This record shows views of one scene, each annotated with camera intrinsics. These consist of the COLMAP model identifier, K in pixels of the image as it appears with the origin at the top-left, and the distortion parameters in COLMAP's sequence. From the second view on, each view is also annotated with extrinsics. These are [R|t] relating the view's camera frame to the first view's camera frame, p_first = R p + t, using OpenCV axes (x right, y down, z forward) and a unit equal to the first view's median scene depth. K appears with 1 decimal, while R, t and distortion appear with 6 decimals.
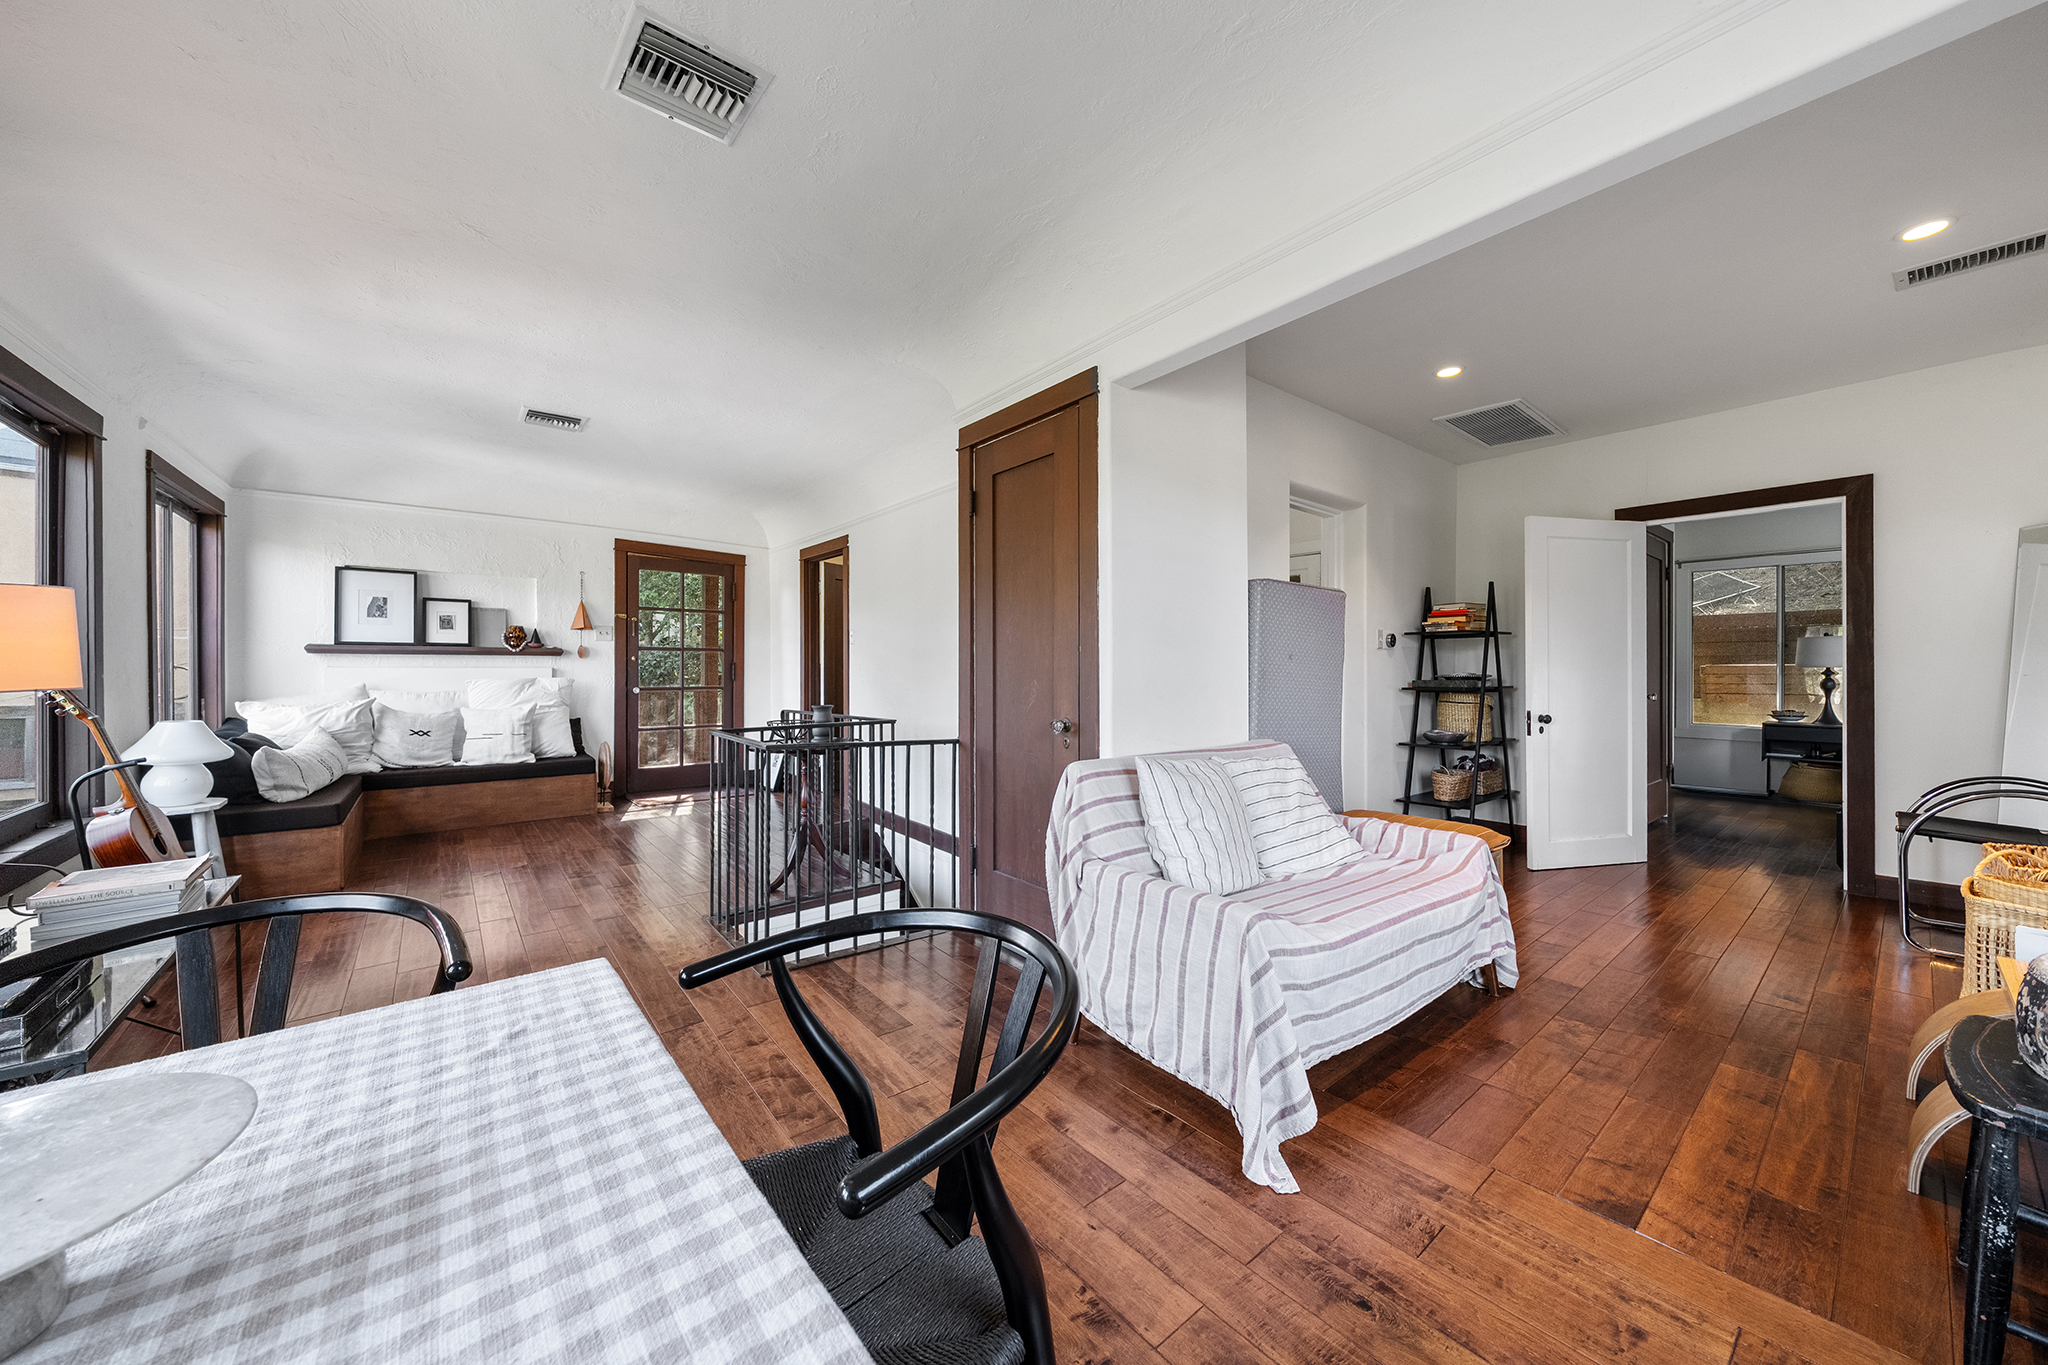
lens RADIAL K [[748.6, 0, 1027.7], [0, 748.6, 666.3], [0, 0, 1]] dist [-0.000800, -0.000081]
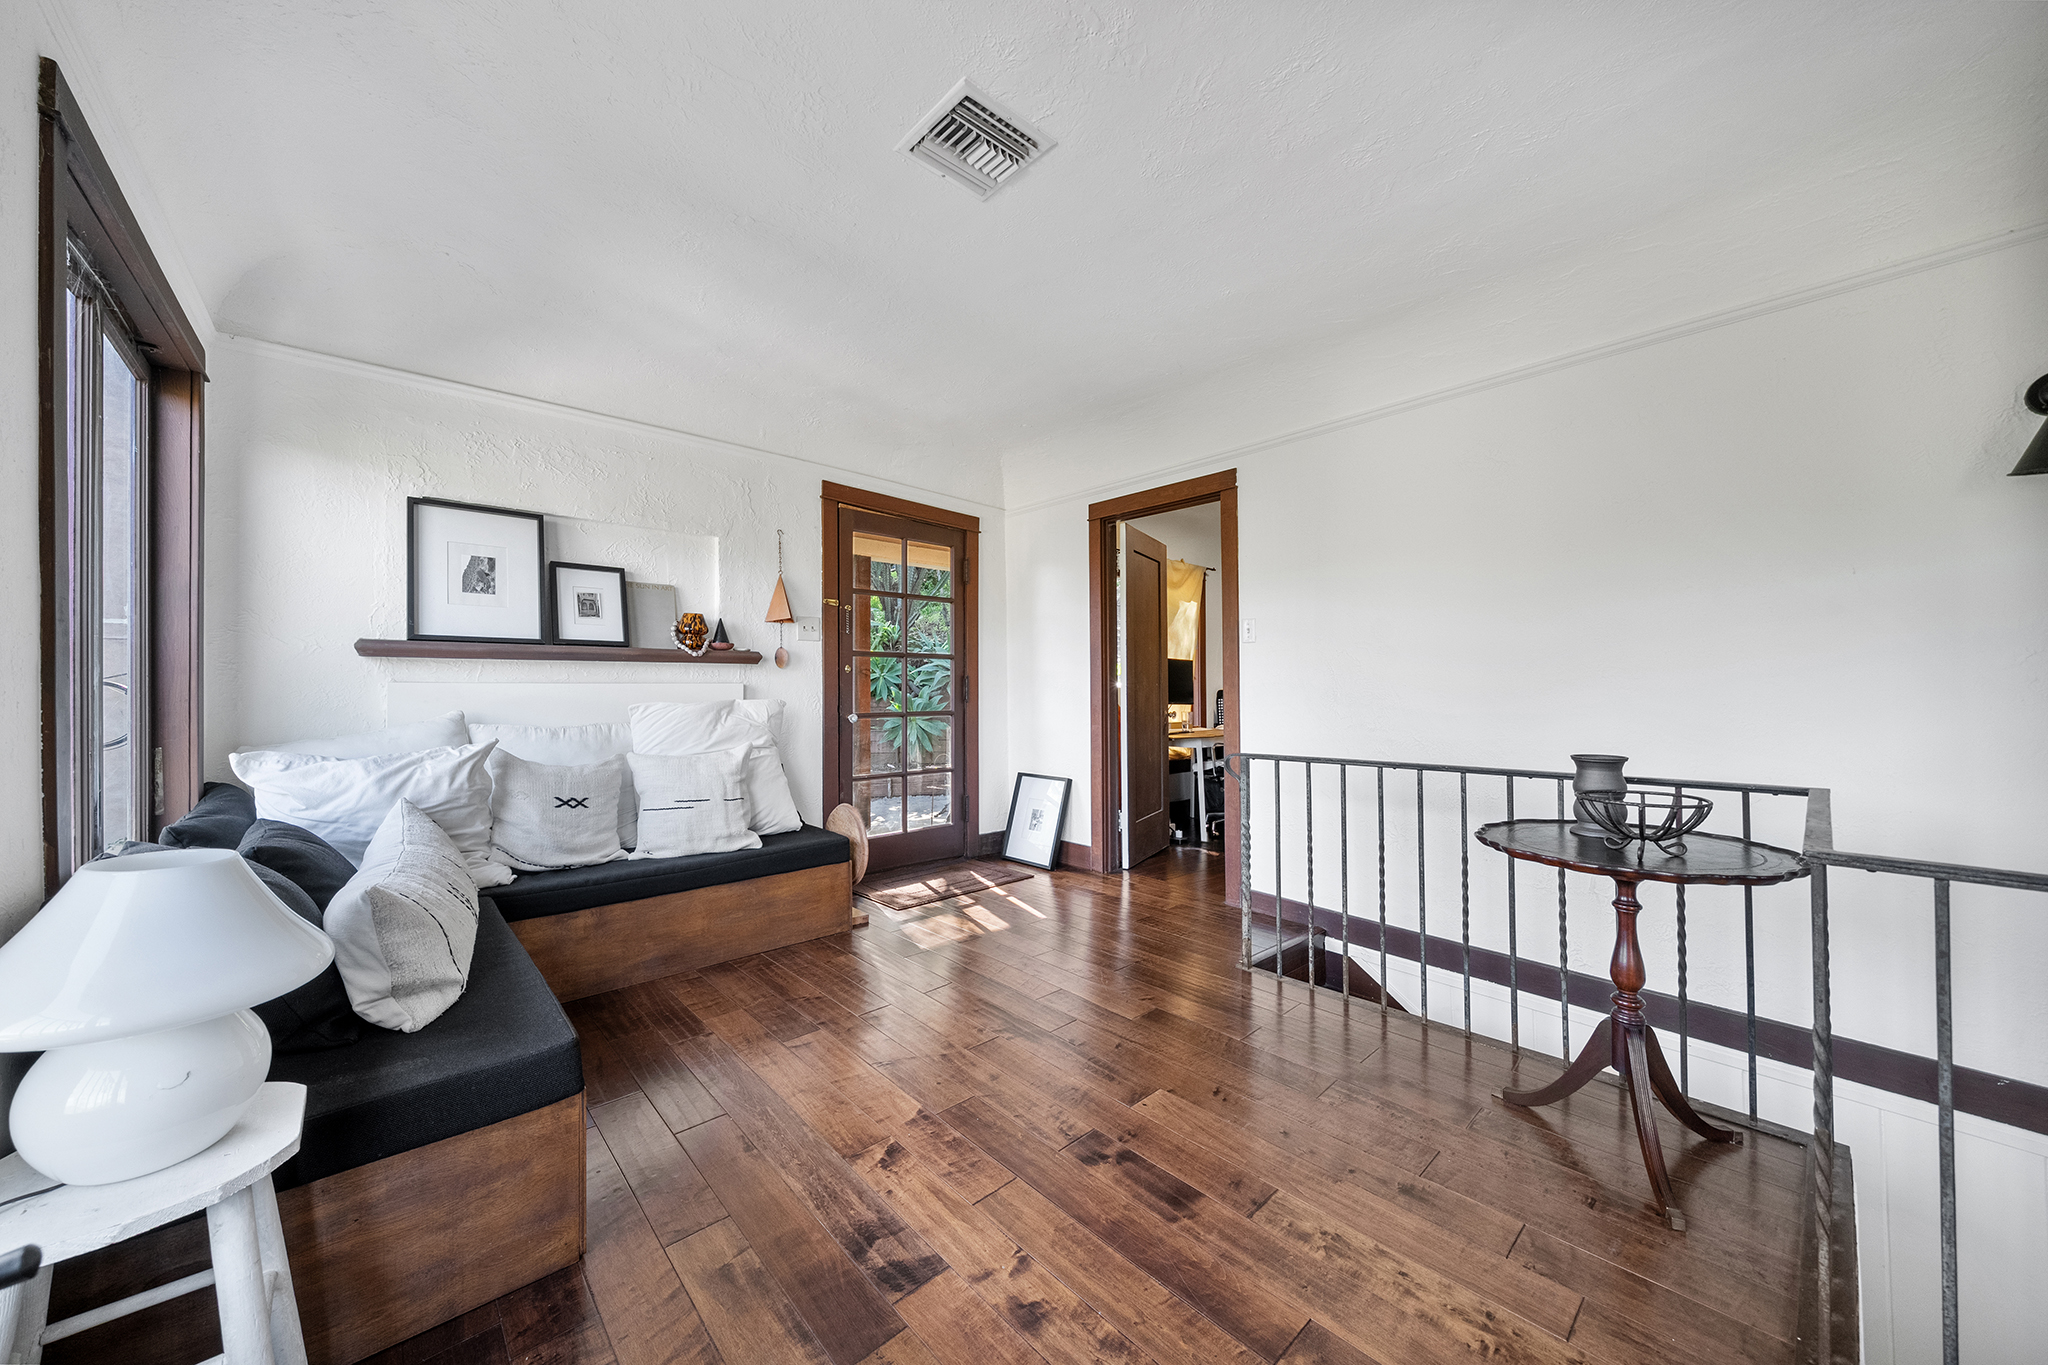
lens RADIAL K [[724.4, 0, 988.7], [0, 724.4, 678.6], [0, 0, 1]] dist [-0.000195, -0.000084]
pose [[0.998368, -0.004152, 0.056962, -0.512898], [0.004685, 0.999947, -0.009215, 0.004875], [-0.056921, 0.009467, 0.998334, 0.433622]]
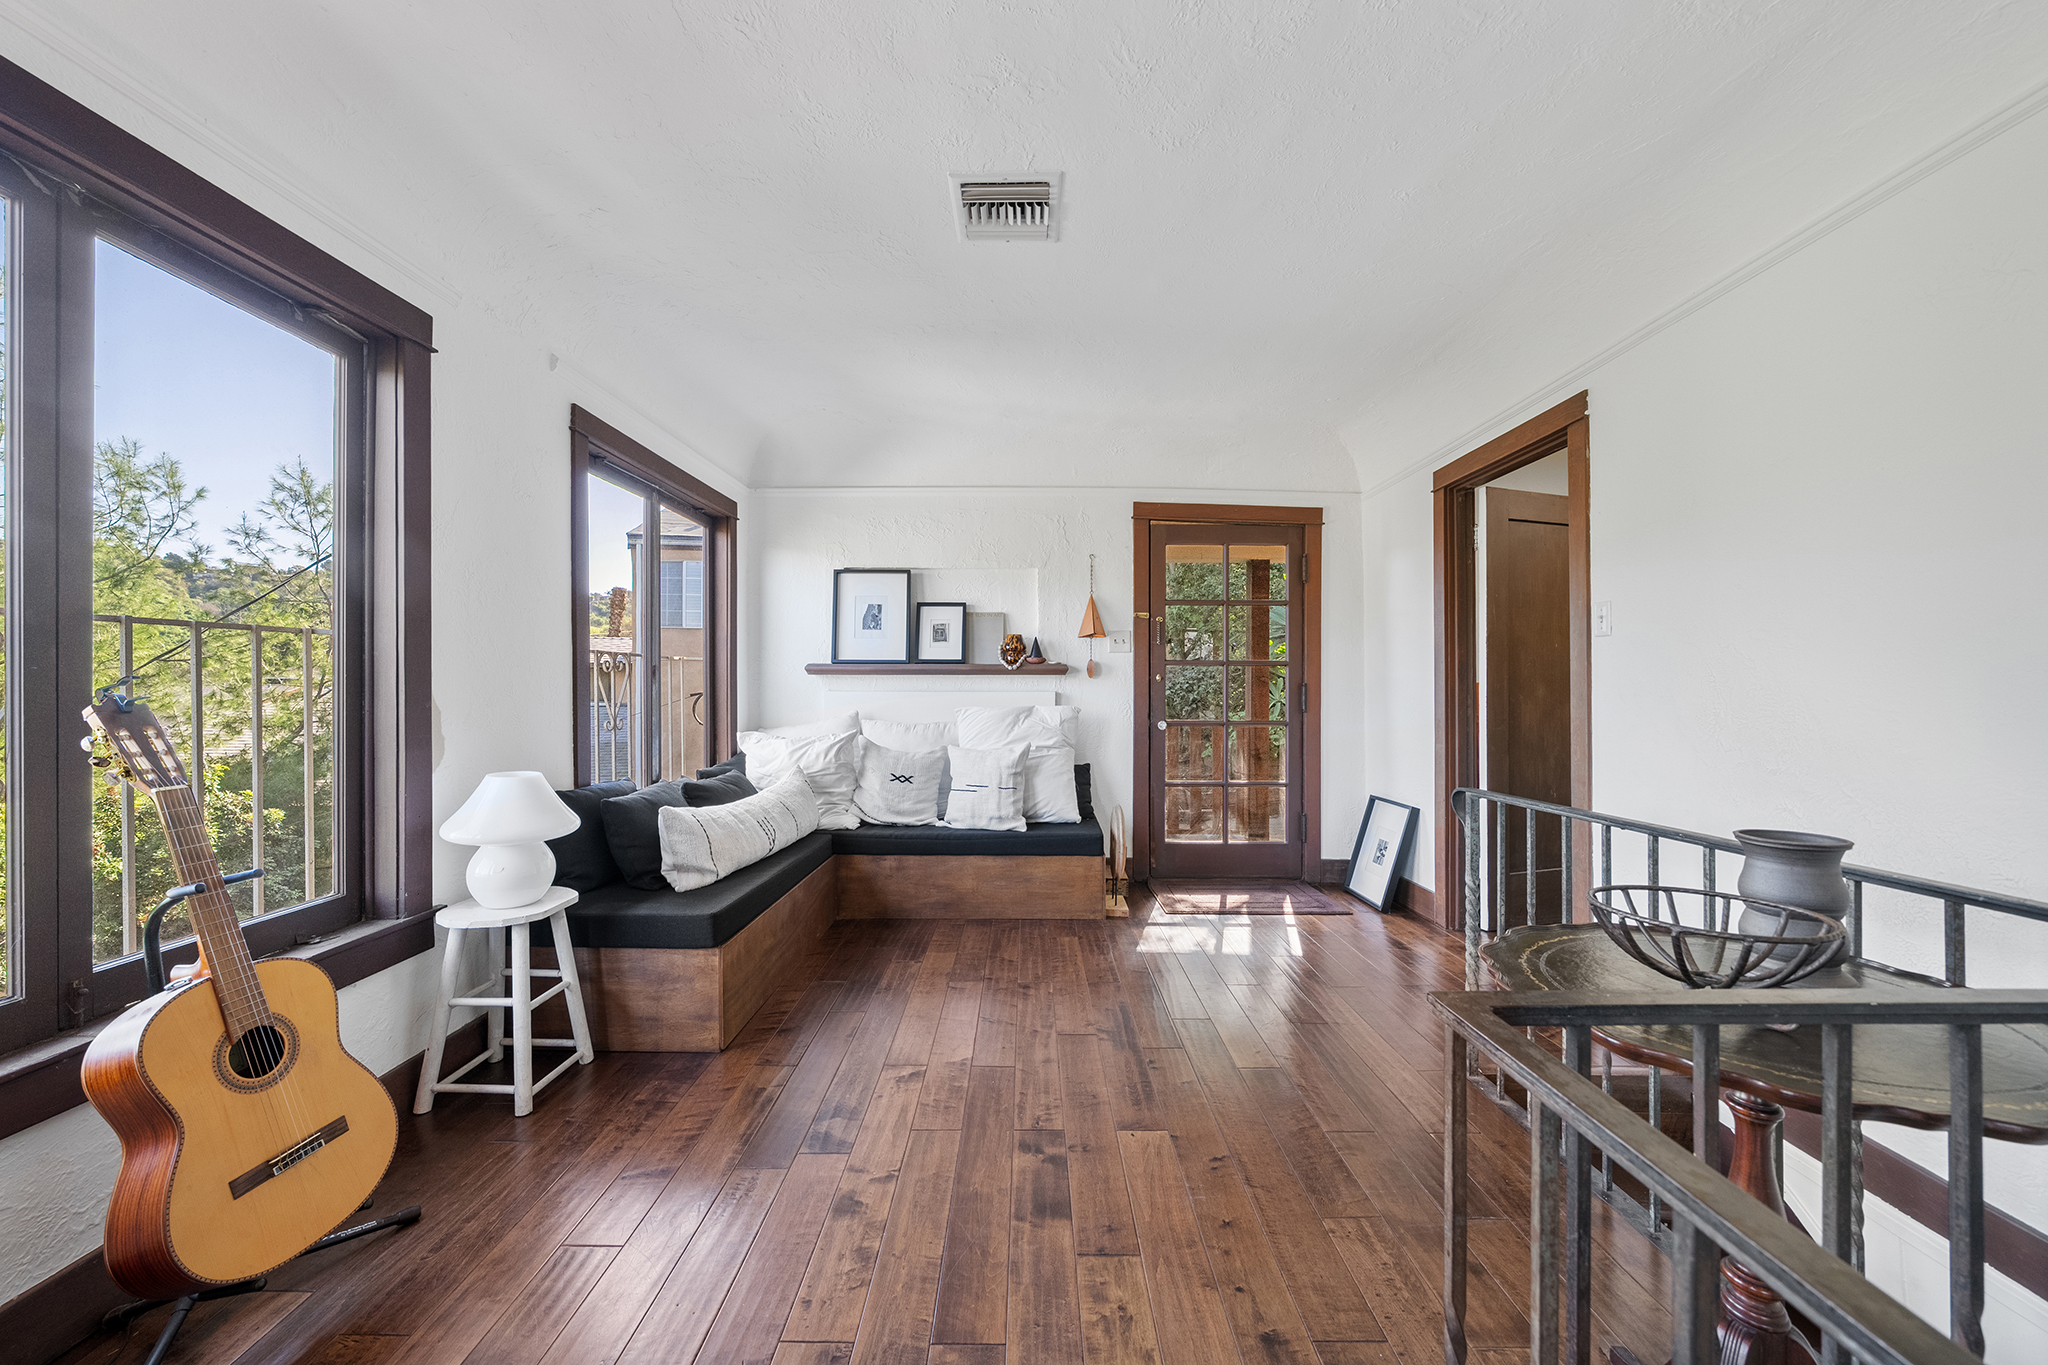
lens RADIAL K [[725.2, 0, 1024.3], [0, 725.2, 688.2], [0, 0, 1]] dist [0.000758, 0.000083]
pose [[0.776843, -0.004230, -0.629680, -0.244667], [0.001806, 0.999988, -0.004490, 0.001798], [0.629691, 0.002351, 0.776842, 0.486775]]
